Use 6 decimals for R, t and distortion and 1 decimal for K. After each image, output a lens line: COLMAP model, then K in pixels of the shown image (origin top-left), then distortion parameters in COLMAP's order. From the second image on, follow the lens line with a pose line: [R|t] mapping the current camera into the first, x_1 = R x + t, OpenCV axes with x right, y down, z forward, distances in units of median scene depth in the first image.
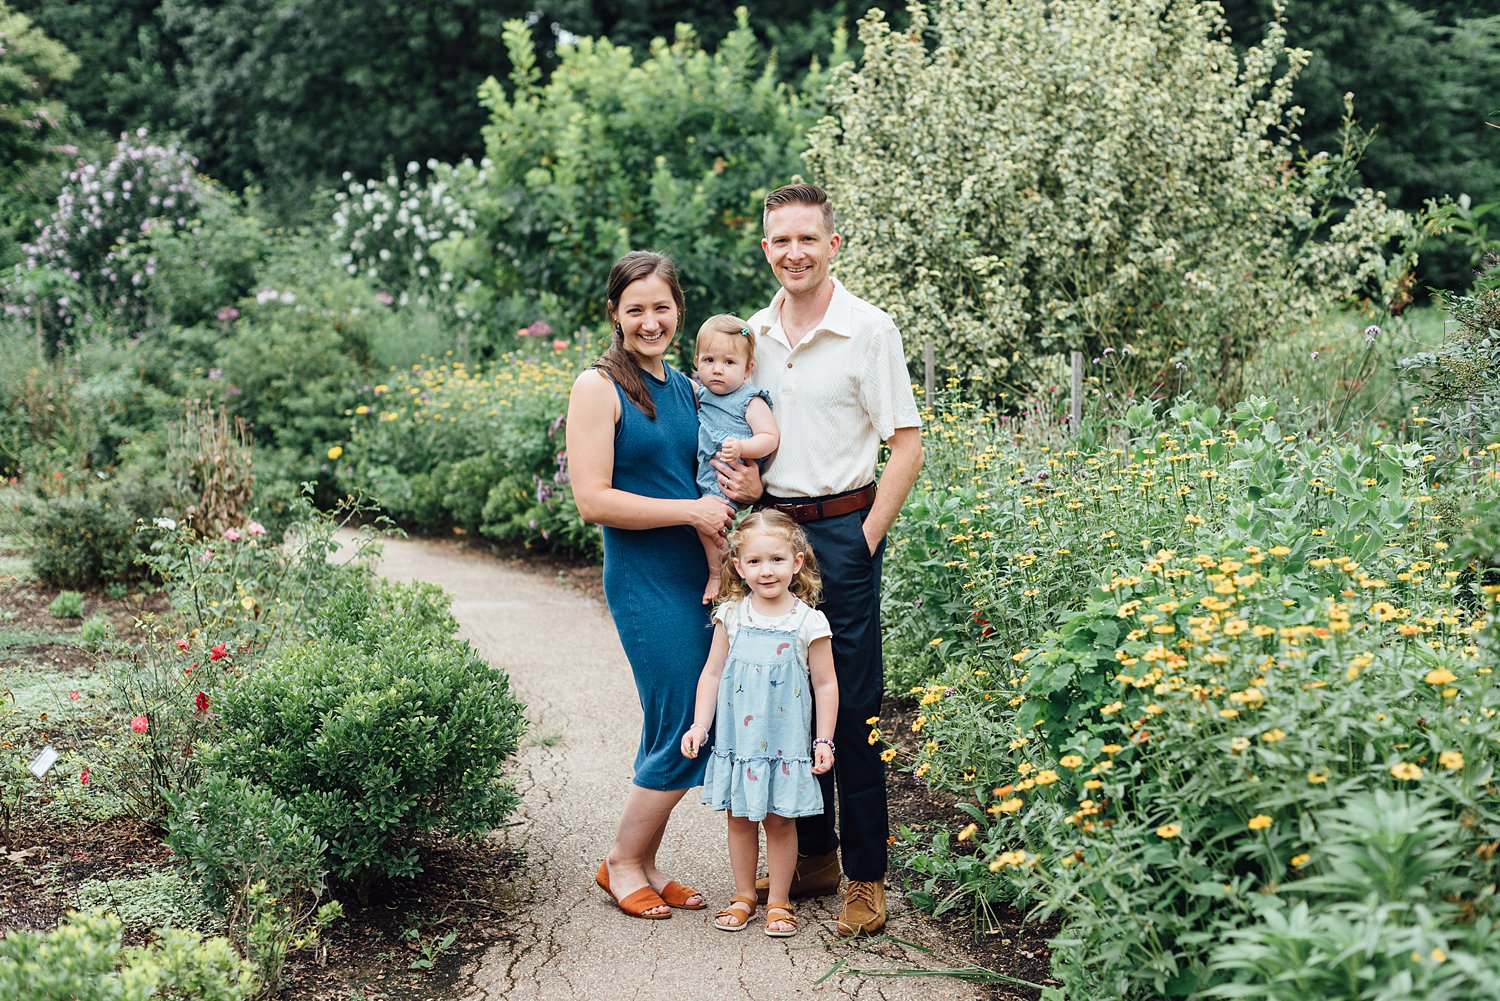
lens RADIAL K [[2178.0, 0, 750.0], [0, 2178.0, 500.5], [0, 0, 1]] dist [0.011200, 0.080580]
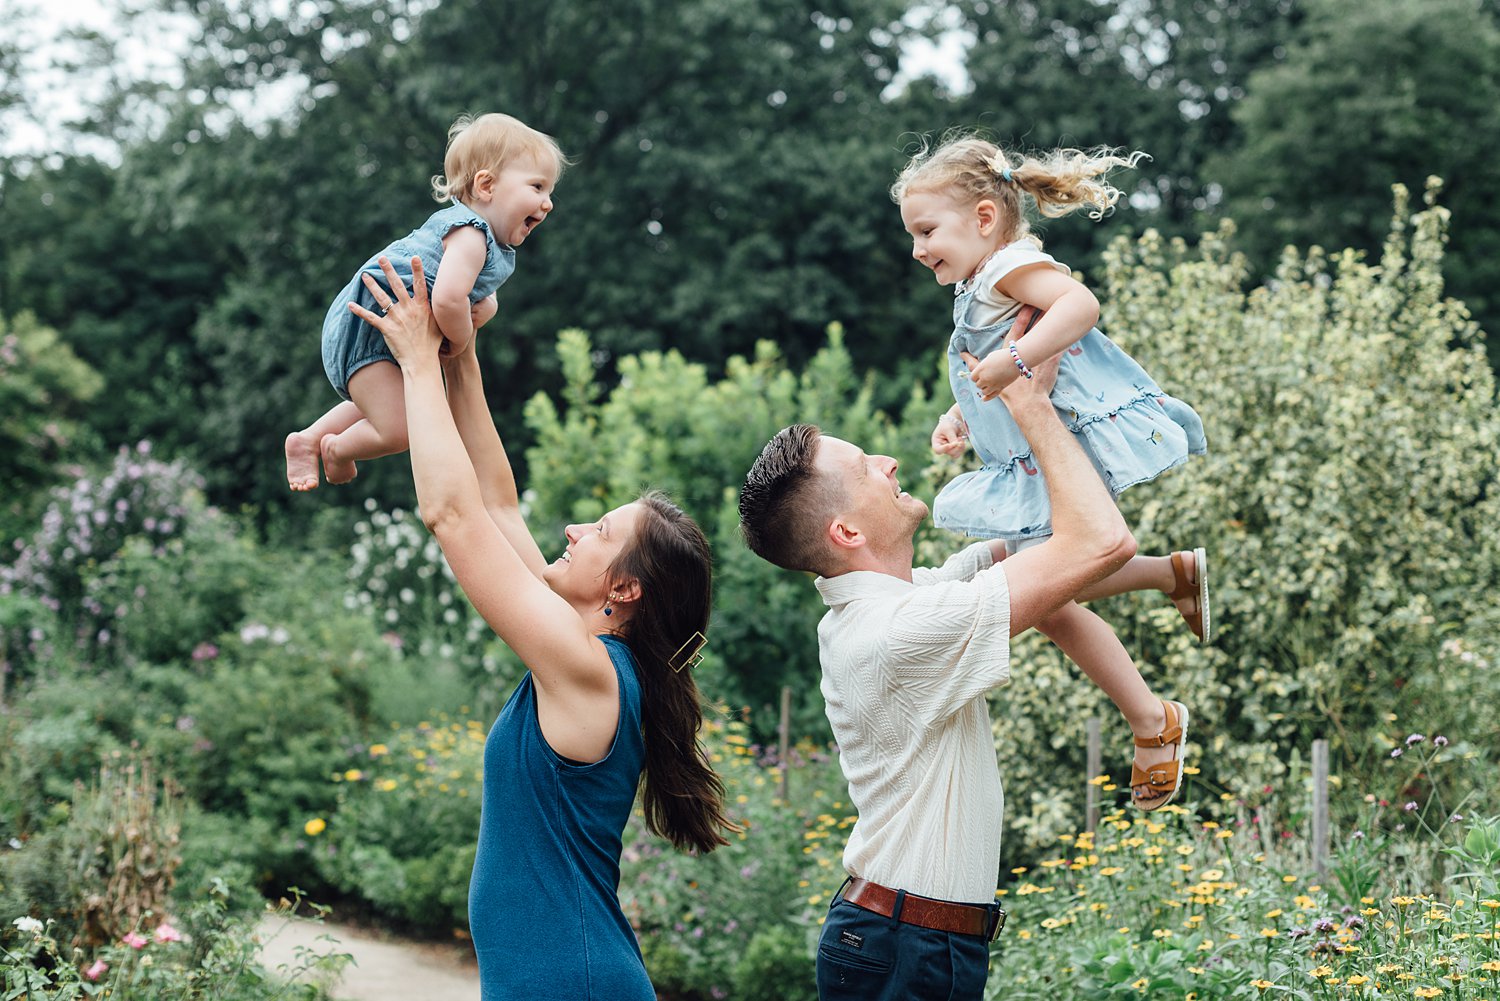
lens RADIAL K [[2325.2, 0, 765.9], [0, 2325.2, 502.6], [0, 0, 1]] dist [0.019752, 0.014119]
pose [[0.998810, 0.043235, -0.022571, -0.013528], [-0.046363, 0.985333, -0.164223, -0.008993], [0.015140, 0.165074, 0.986165, 0.185480]]
